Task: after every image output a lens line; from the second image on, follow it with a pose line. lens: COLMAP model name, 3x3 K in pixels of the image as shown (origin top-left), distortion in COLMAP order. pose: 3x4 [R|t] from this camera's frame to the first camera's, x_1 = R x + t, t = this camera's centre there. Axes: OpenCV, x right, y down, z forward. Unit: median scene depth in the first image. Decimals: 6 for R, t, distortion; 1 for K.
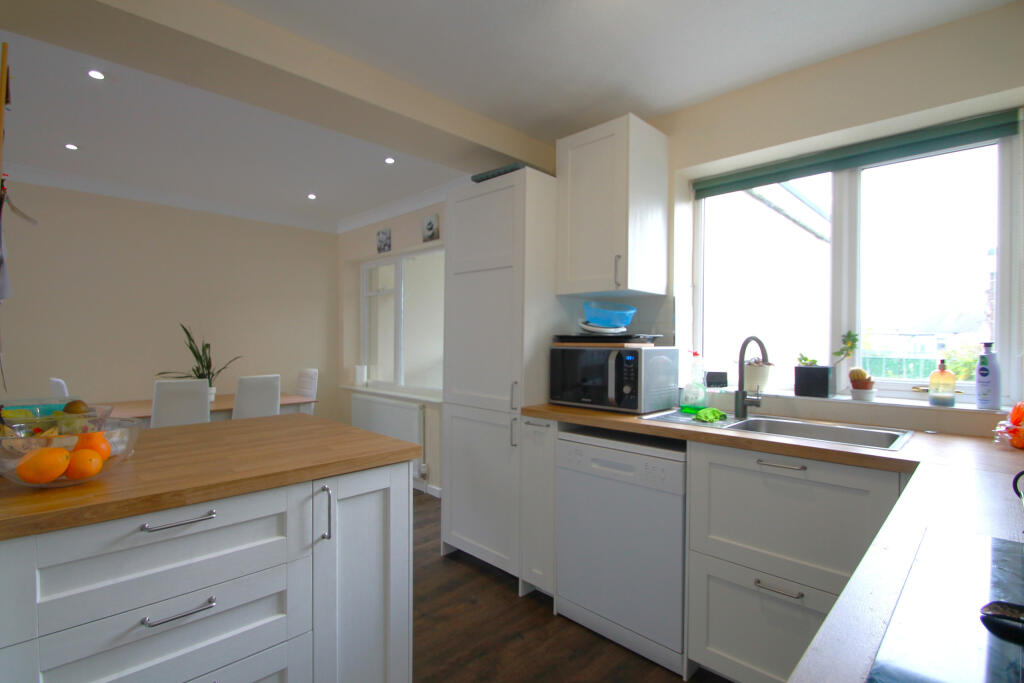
lens RADIAL K [[483.3, 0, 501.1], [0, 483.3, 344.2], [0, 0, 1]] dist [0.003382, -0.013224]
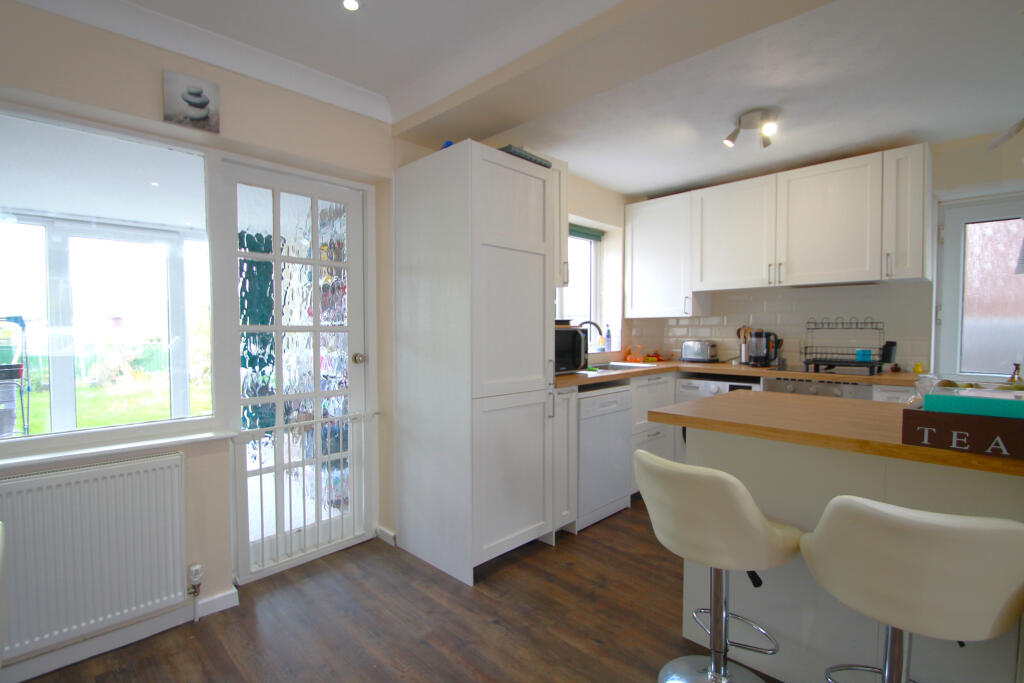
lens RADIAL K [[483.3, 0, 501.1], [0, 483.3, 344.2], [0, 0, 1]] dist [0.003382, -0.013224]
pose [[0.004888, -0.037924, 0.999269, -0.820395], [0.011453, 0.999217, 0.037866, -0.001291], [-0.999922, 0.011260, 0.005319, 0.837273]]
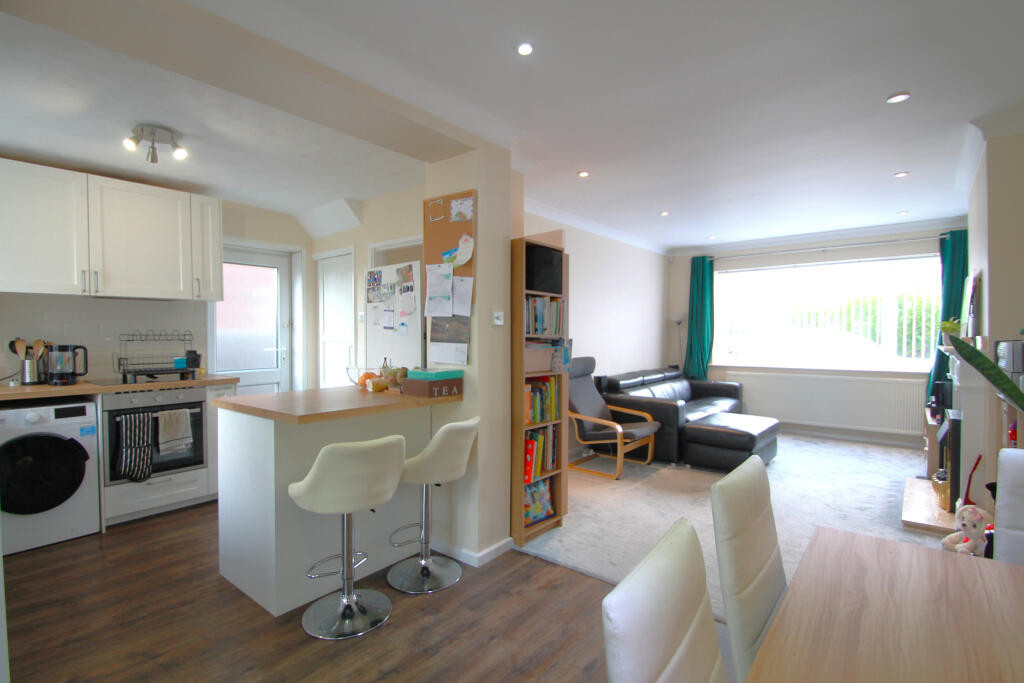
lens RADIAL K [[483.3, 0, 501.1], [0, 483.3, 344.2], [0, 0, 1]] dist [0.003382, -0.013224]
pose [[-0.995575, -0.001079, -0.093966, -0.481542], [-0.004141, 0.999466, 0.032402, -0.017756], [0.093881, 0.032647, -0.995048, 1.311305]]
